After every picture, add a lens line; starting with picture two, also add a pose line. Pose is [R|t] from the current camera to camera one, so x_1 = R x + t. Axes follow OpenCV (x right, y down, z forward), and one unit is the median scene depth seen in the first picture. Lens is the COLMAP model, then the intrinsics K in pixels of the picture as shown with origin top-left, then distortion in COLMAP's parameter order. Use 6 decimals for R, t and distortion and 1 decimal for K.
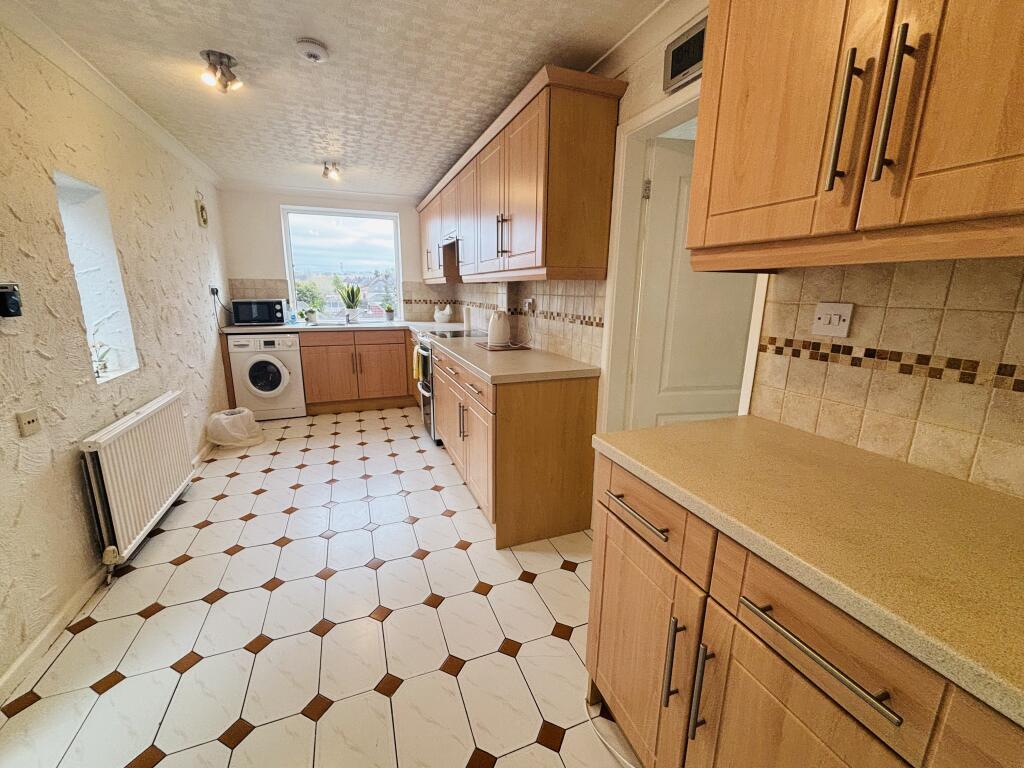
lens RADIAL K [[416.3, 0, 510.3], [0, 416.3, 384.5], [0, 0, 1]] dist [-0.000681, 0.000072]
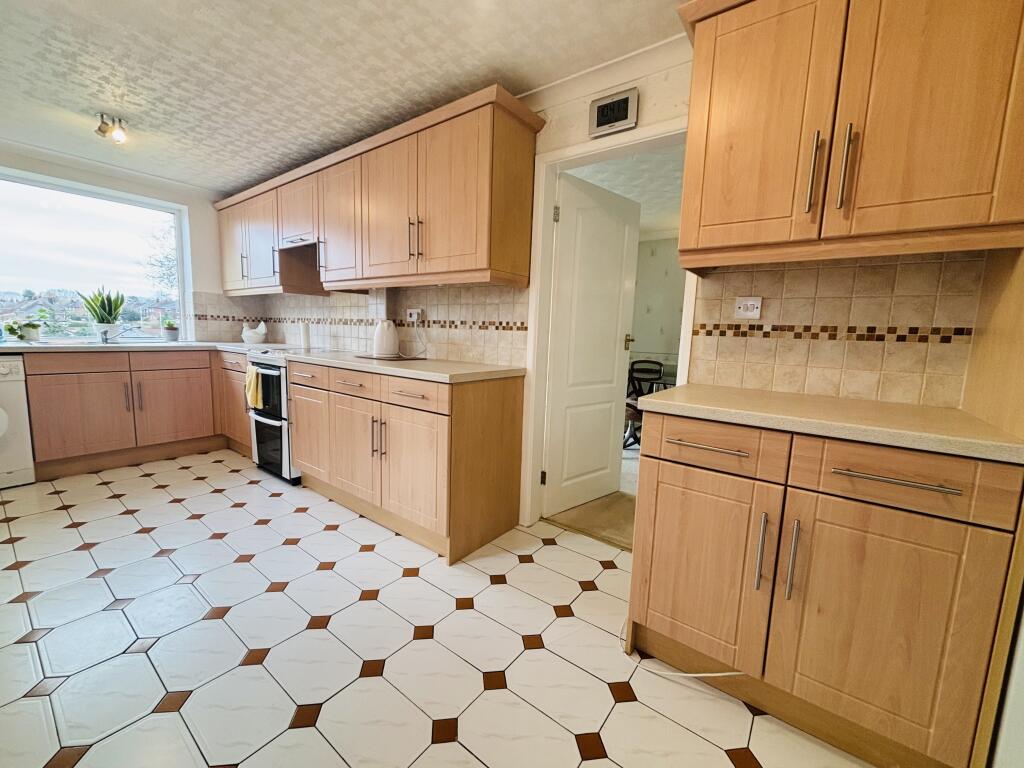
lens RADIAL K [[416.3, 0, 510.8], [0, 416.3, 385.2], [0, 0, 1]] dist [-0.000681, 0.000072]
pose [[0.850101, -0.048734, 0.524359, -0.360341], [0.093761, 0.993807, -0.059643, 0.061954], [-0.518205, 0.099867, 0.849406, 0.097702]]
